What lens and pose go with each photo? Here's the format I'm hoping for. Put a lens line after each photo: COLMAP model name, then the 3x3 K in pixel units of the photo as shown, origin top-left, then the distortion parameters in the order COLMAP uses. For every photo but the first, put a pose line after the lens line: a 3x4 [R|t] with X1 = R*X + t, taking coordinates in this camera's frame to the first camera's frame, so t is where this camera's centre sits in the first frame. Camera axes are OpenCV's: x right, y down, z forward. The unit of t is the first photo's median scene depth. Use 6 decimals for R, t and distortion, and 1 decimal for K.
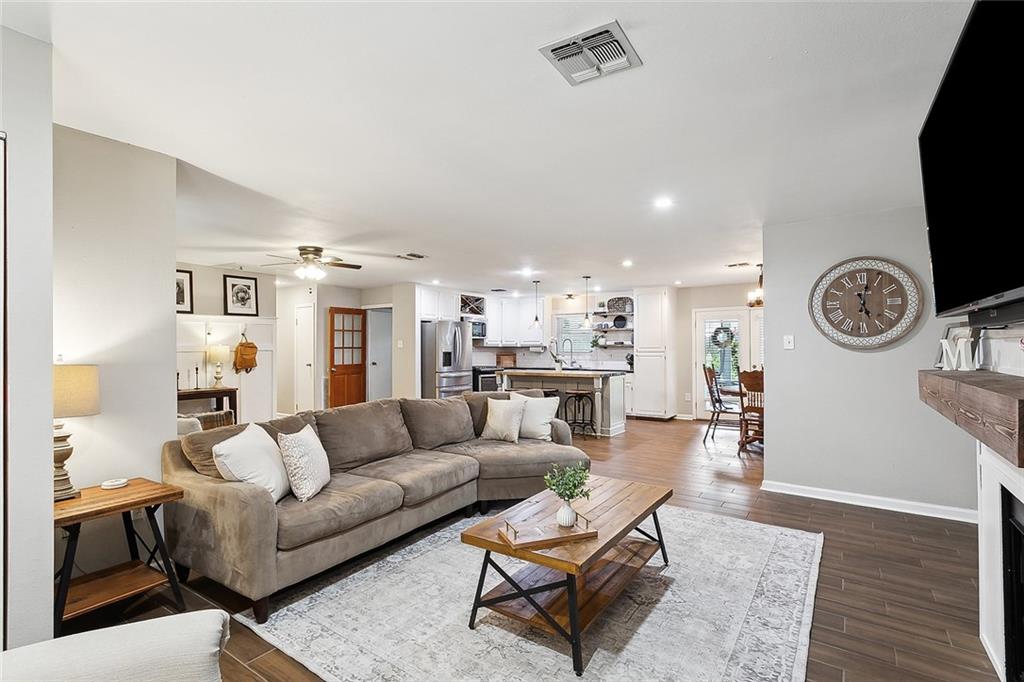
lens RADIAL K [[486.8, 0, 494.5], [0, 486.8, 343.0], [0, 0, 1]] dist [-0.010821, 0.000031]
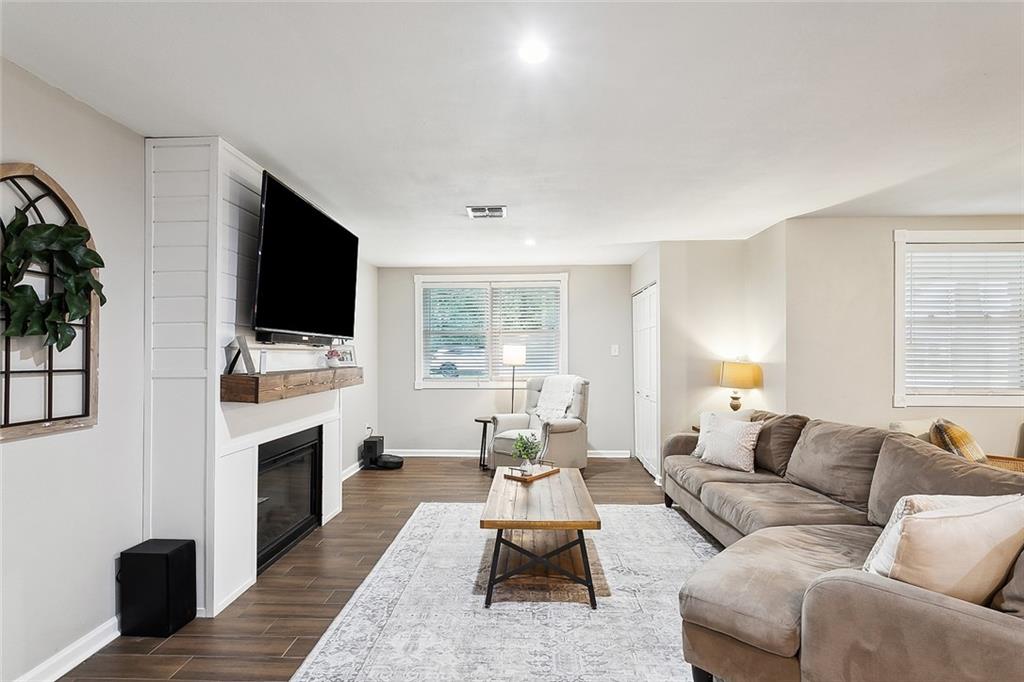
lens RADIAL K [[486.8, 0, 513.0], [0, 486.8, 349.3], [0, 0, 1]] dist [-0.010821, 0.000031]
pose [[-0.829373, -0.000429, -0.558695, 0.341245], [0.007388, 0.999904, -0.011734, 0.004328], [0.558647, -0.013860, -0.829290, 0.746968]]
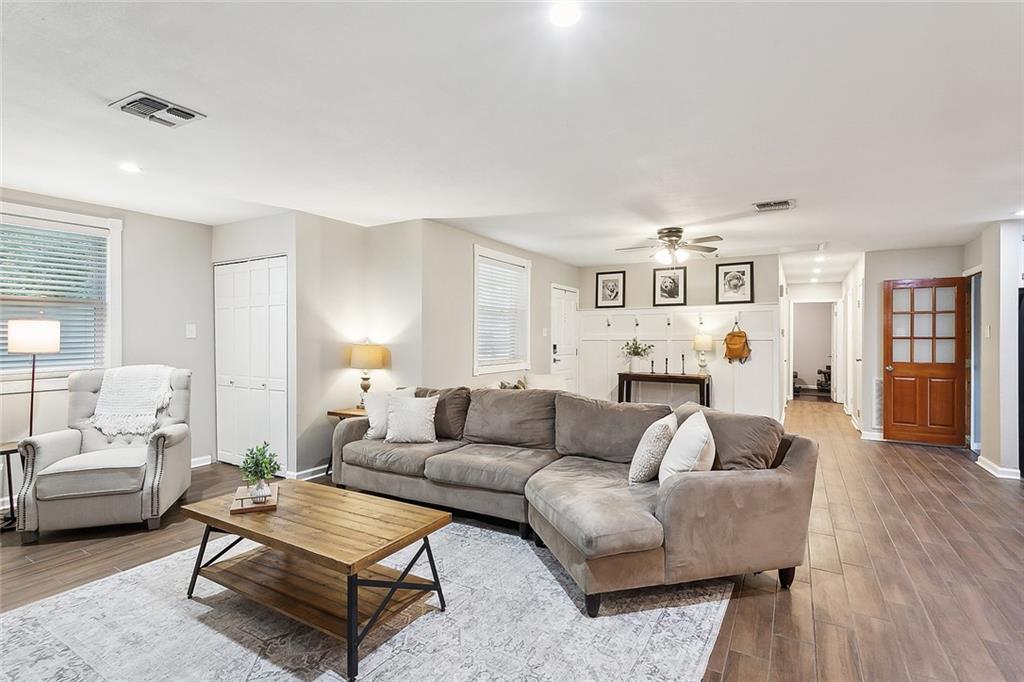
lens RADIAL K [[486.8, 0, 505.2], [0, 486.8, 335.1], [0, 0, 1]] dist [-0.010821, 0.000031]
pose [[0.090532, 0.001025, -0.995893, 0.426653], [0.004060, 0.999991, 0.001398, 0.003463], [0.995885, -0.004170, 0.090527, 0.488359]]
